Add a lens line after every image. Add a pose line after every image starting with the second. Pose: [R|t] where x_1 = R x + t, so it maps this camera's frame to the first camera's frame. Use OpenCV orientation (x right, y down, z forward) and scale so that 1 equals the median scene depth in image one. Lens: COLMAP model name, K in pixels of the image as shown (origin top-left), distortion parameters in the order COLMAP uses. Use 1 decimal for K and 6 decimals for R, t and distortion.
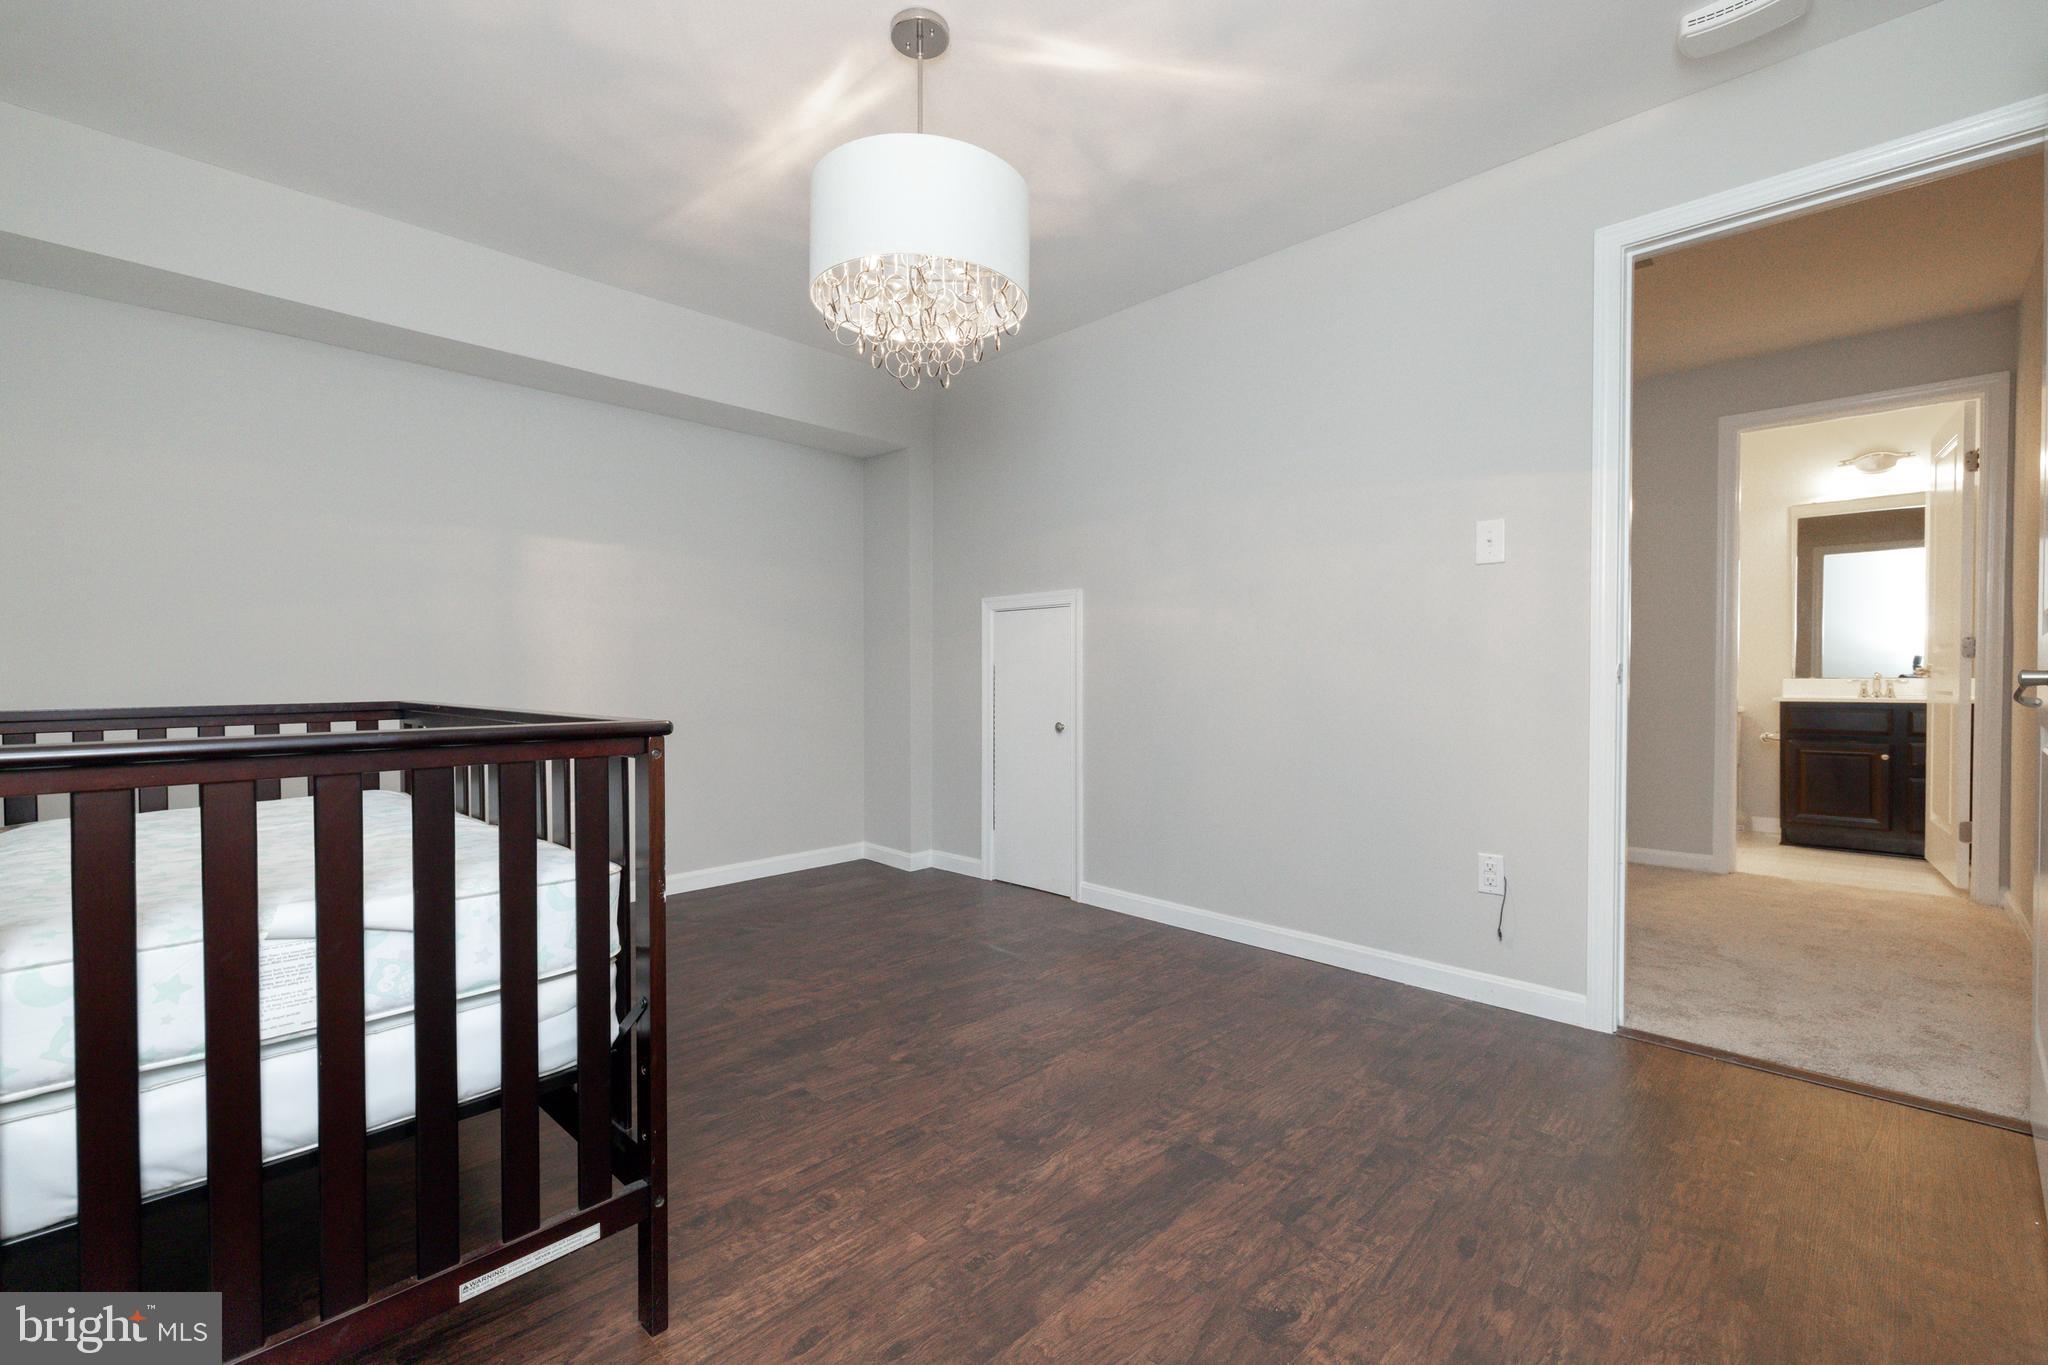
lens RADIAL K [[858.2, 0, 1016.9], [0, 858.2, 683.1], [0, 0, 1]] dist [0.003521, 0.000141]
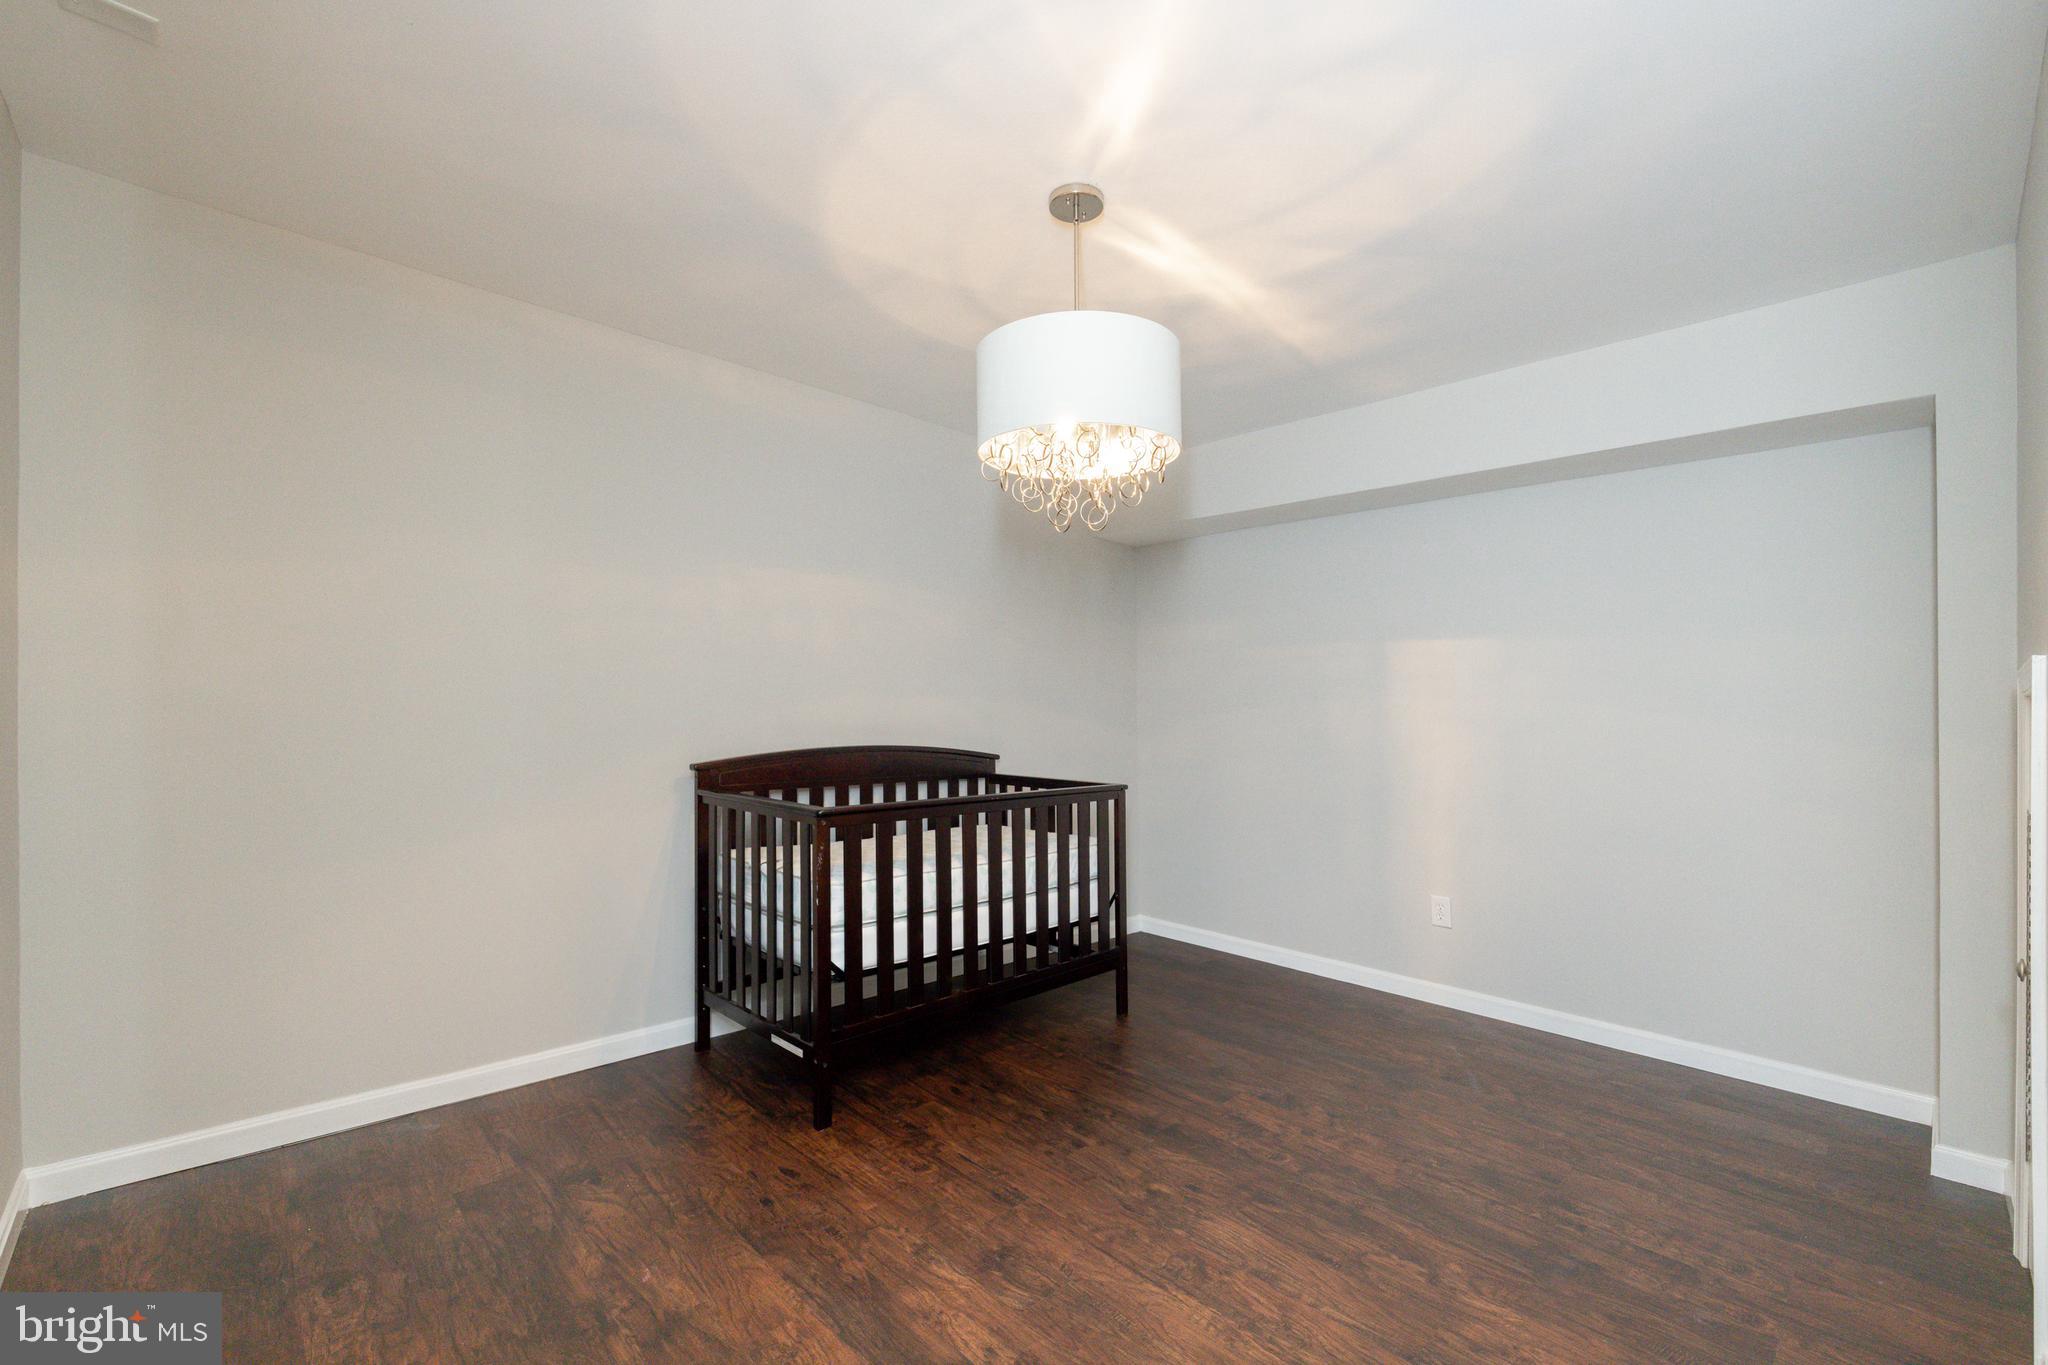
lens RADIAL K [[932.0, 0, 1018.3], [0, 932.0, 678.2], [0, 0, 1]] dist [-0.000975, -0.000006]
pose [[-0.051363, -0.027332, -0.998306, 1.106084], [-0.031908, 0.999160, -0.025714, -0.121371], [0.998170, 0.030533, -0.052192, 1.053689]]
